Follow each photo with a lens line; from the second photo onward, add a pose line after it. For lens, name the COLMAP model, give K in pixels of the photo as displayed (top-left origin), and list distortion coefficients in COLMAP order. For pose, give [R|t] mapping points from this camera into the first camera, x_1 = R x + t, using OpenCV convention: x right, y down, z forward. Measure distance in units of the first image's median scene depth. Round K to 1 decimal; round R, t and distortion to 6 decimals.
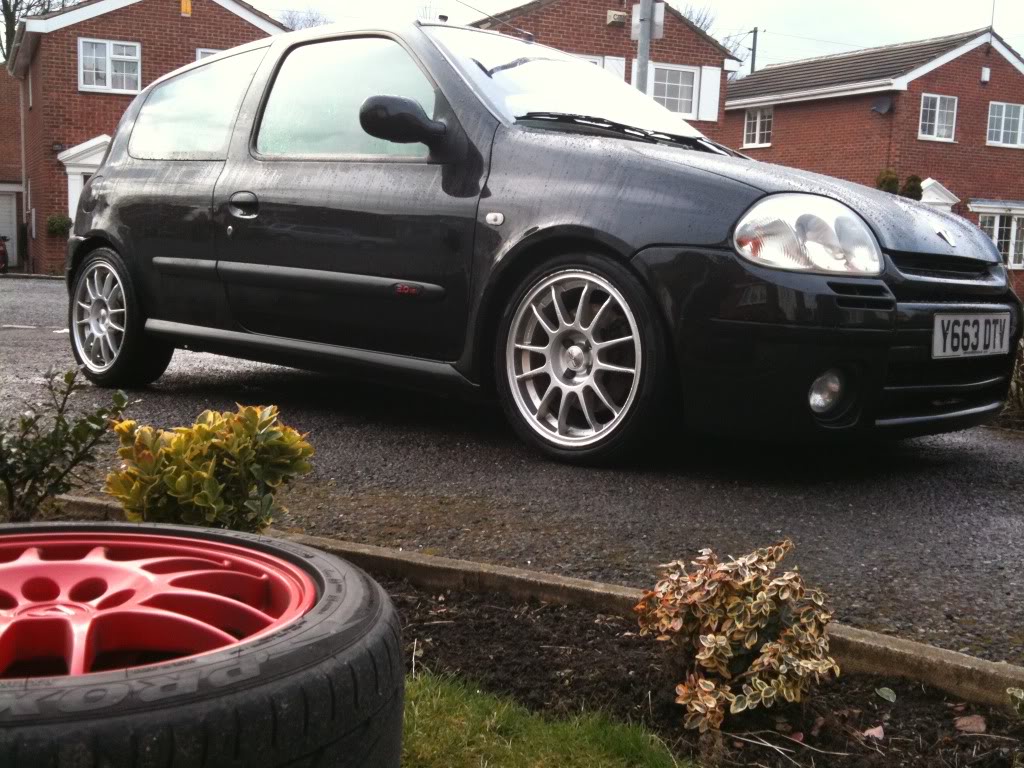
lens RADIAL K [[1023.9, 0, 512.5], [0, 1023.9, 435.5], [0, 0, 1]] dist [0.084983, -0.219791]
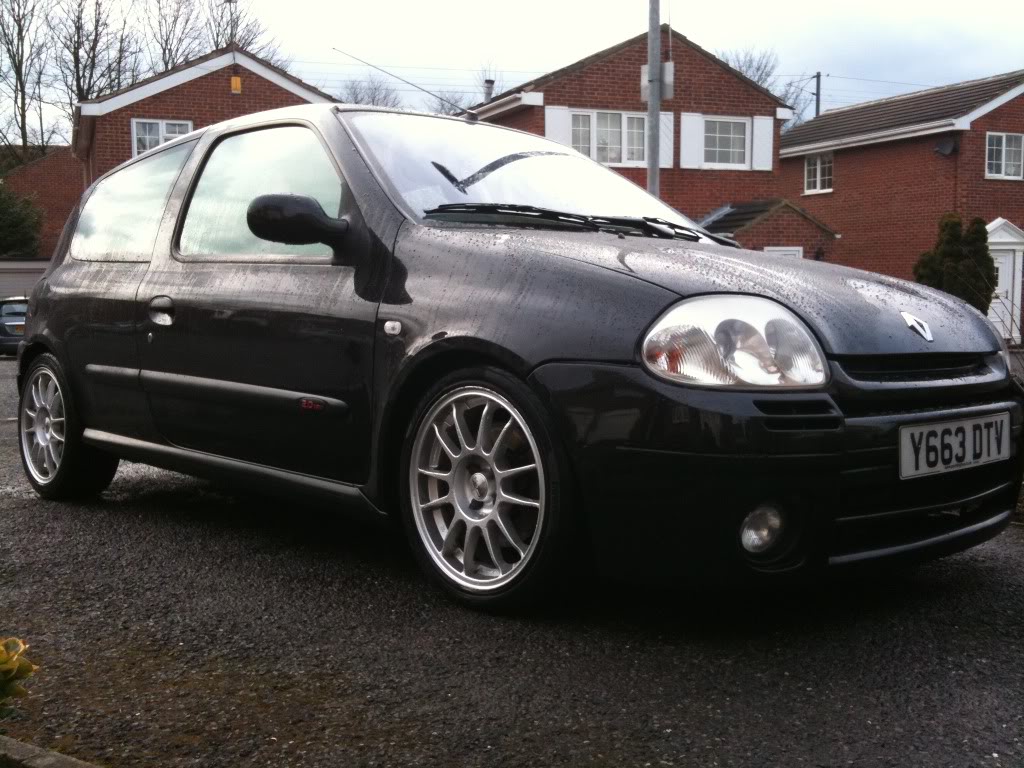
lens RADIAL K [[1023.9, 0, 512.5], [0, 1023.9, 435.5], [0, 0, 1]] dist [0.084983, -0.219791]
pose [[0.996834, -0.026748, -0.074876, 0.144794], [0.023006, 0.998464, -0.050397, -0.069718], [0.076109, 0.048515, 0.995919, 0.129697]]
